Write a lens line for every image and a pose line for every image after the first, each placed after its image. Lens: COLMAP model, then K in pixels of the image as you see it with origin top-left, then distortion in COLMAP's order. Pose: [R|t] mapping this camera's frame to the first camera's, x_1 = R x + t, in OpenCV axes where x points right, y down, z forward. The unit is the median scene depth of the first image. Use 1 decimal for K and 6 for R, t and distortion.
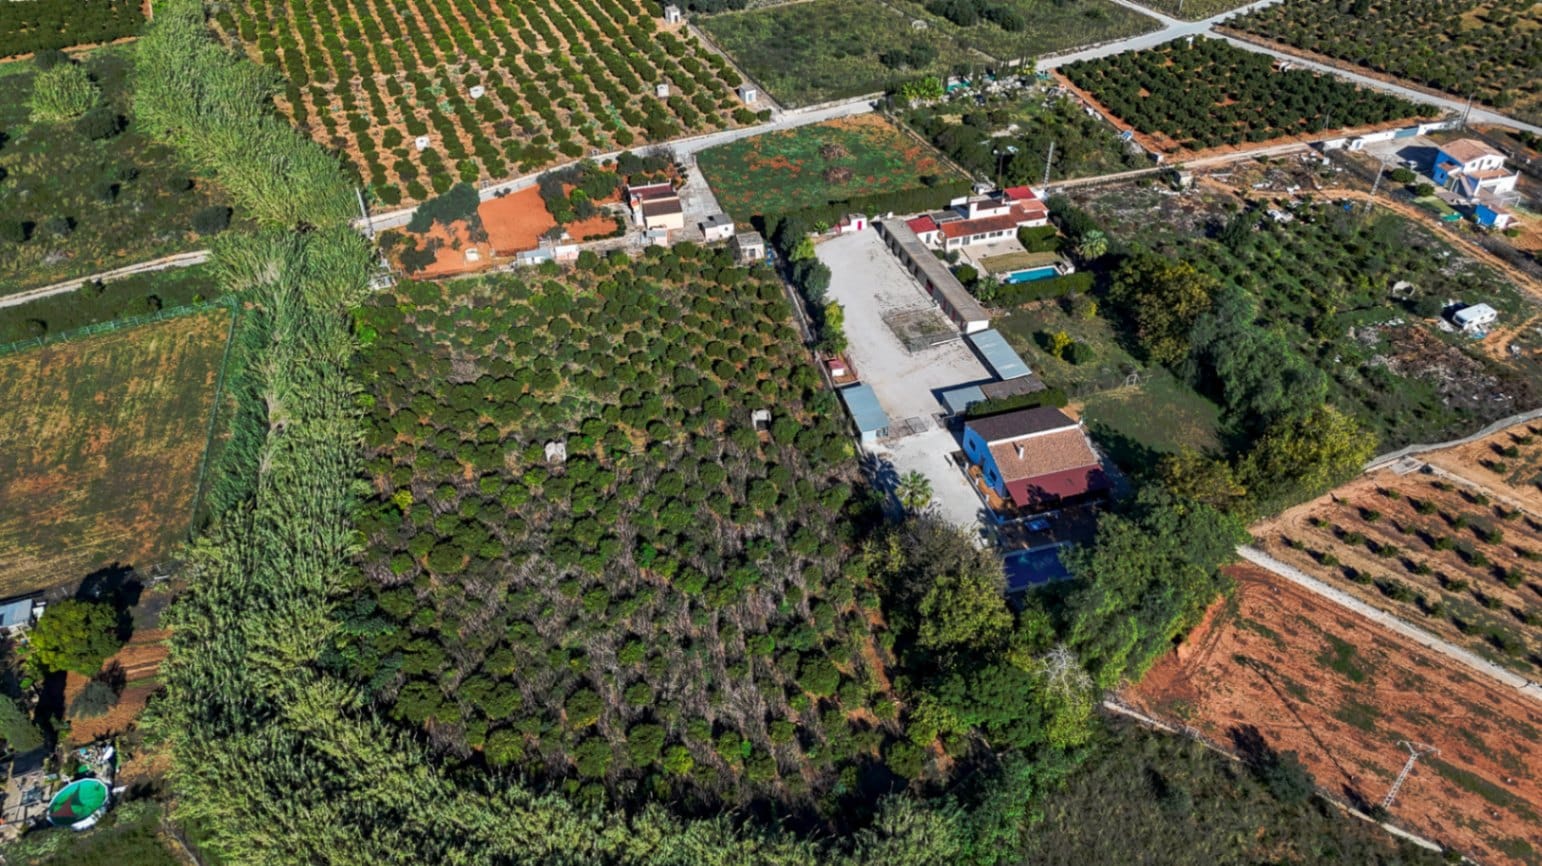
lens RADIAL K [[1134.0, 0, 771.0], [0, 1134.0, 433.0], [0, 0, 1]] dist [0.075456, -0.075830]
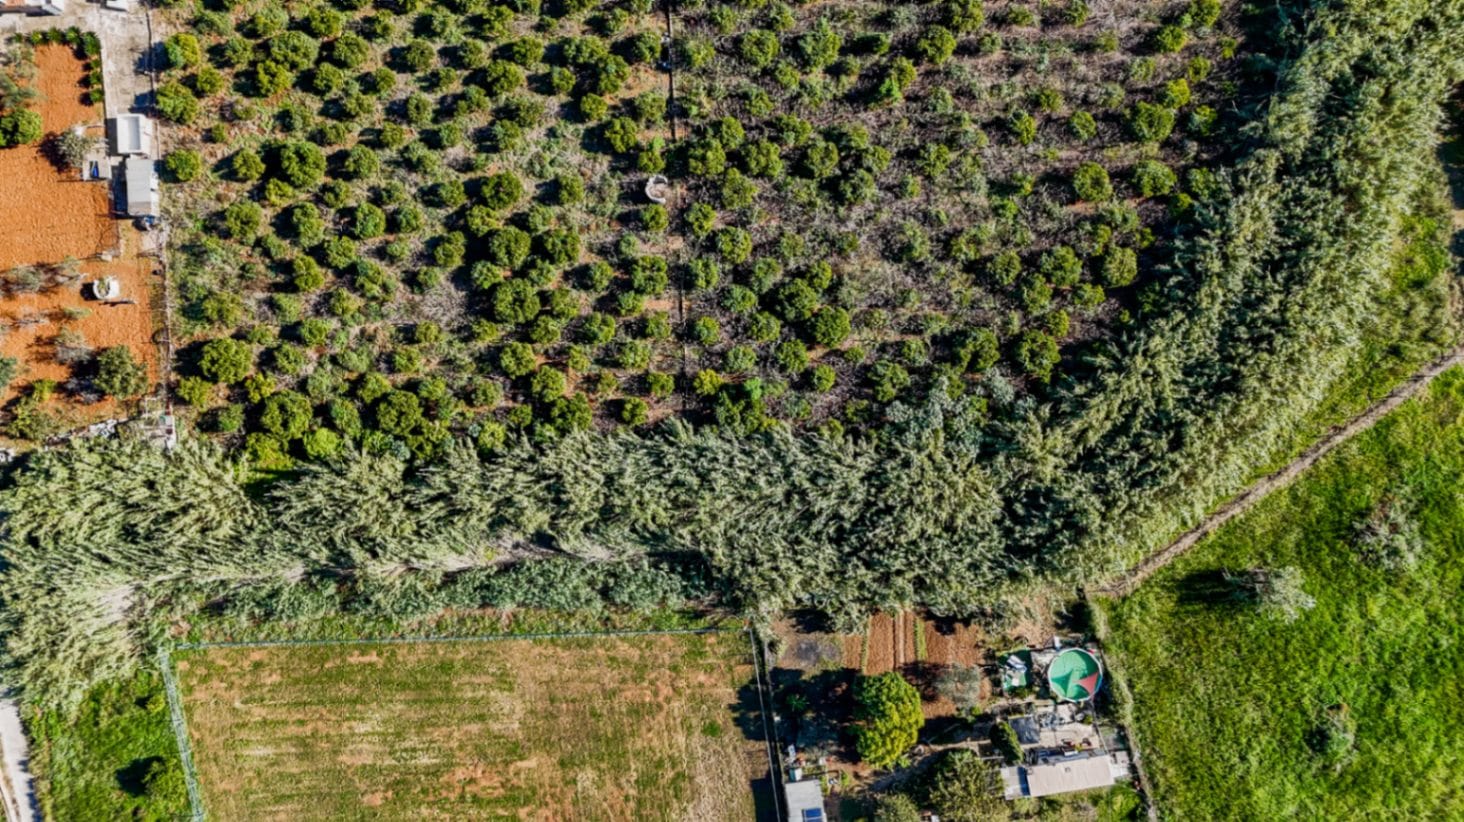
lens RADIAL K [[1076.6, 0, 732.0], [0, 1076.6, 411.0], [0, 0, 1]] dist [0.075456, -0.075830]
pose [[0.215412, -0.976521, -0.001870, -0.261710], [0.644968, 0.140836, 0.751120, -0.383675], [-0.733221, -0.163007, 0.660163, 0.373247]]
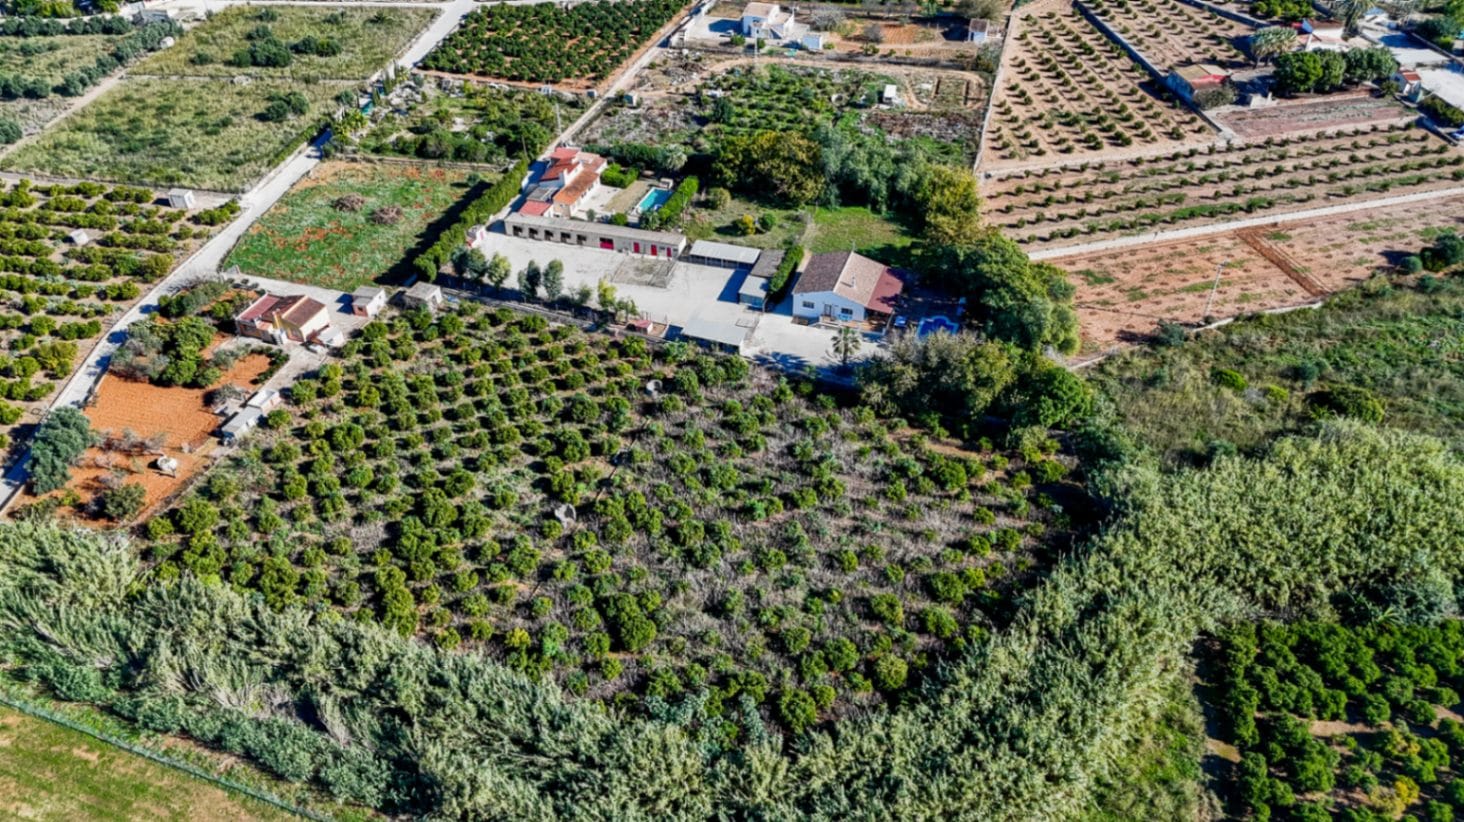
lens RADIAL K [[1076.6, 0, 732.0], [0, 1076.6, 411.0], [0, 0, 1]] dist [0.075456, -0.075830]
pose [[0.573670, -0.521856, 0.631323, -0.520969], [0.528701, 0.824614, 0.201213, -0.135577], [-0.625602, 0.218351, 0.748962, 0.161829]]
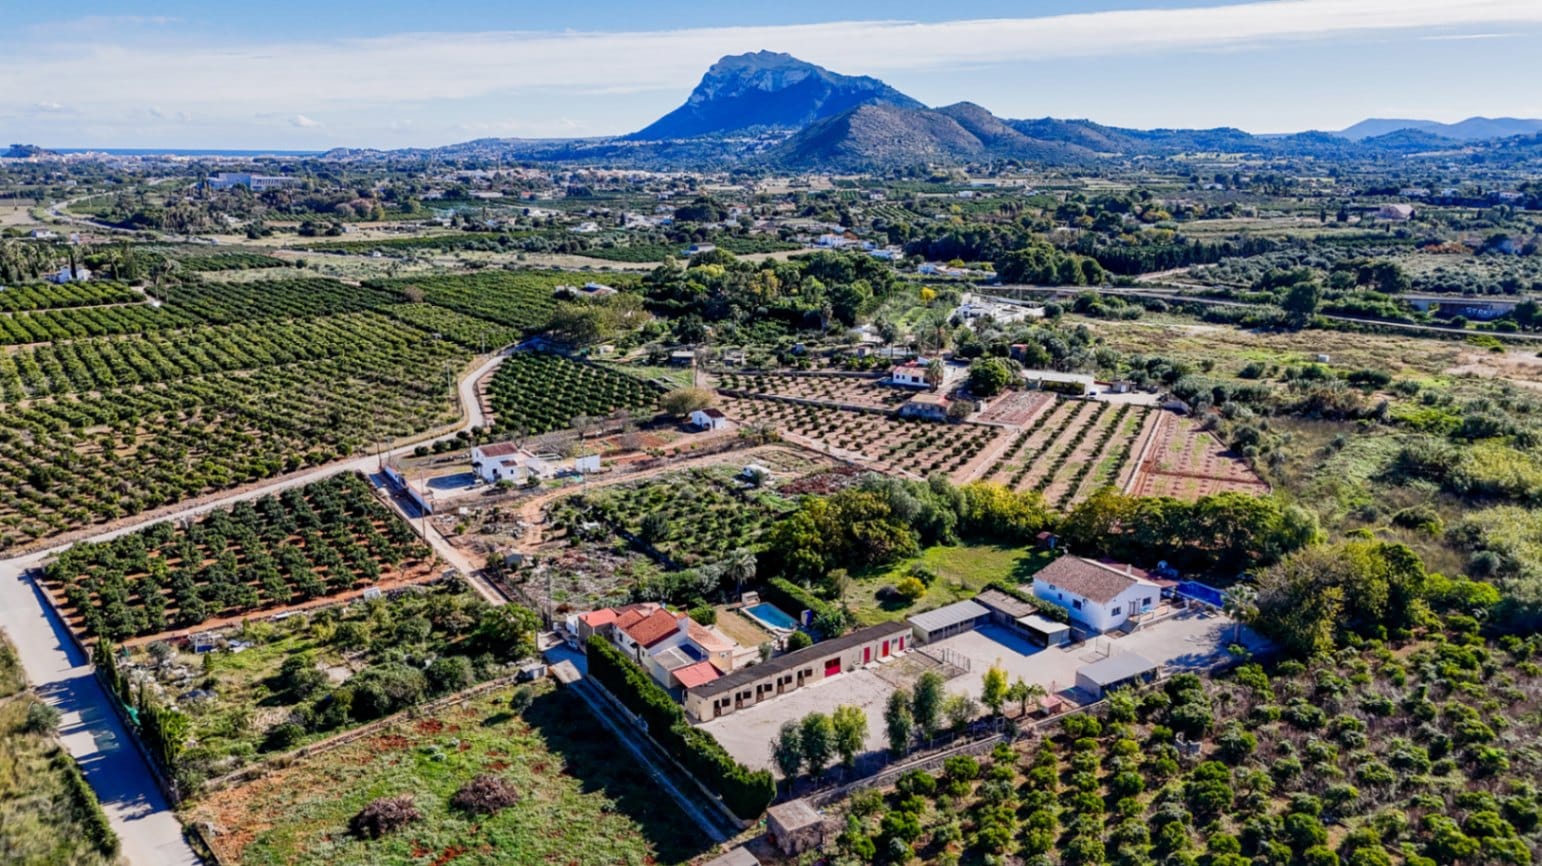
lens RADIAL K [[1130.6, 0, 763.4], [0, 1130.6, 428.4], [0, 0, 1]] dist [0.101439, -0.201069]
pose [[-0.301983, -0.217526, 0.928164, -0.510712], [0.610069, 0.704052, 0.363492, -0.534251], [-0.732545, 0.676012, -0.079906, 0.950091]]
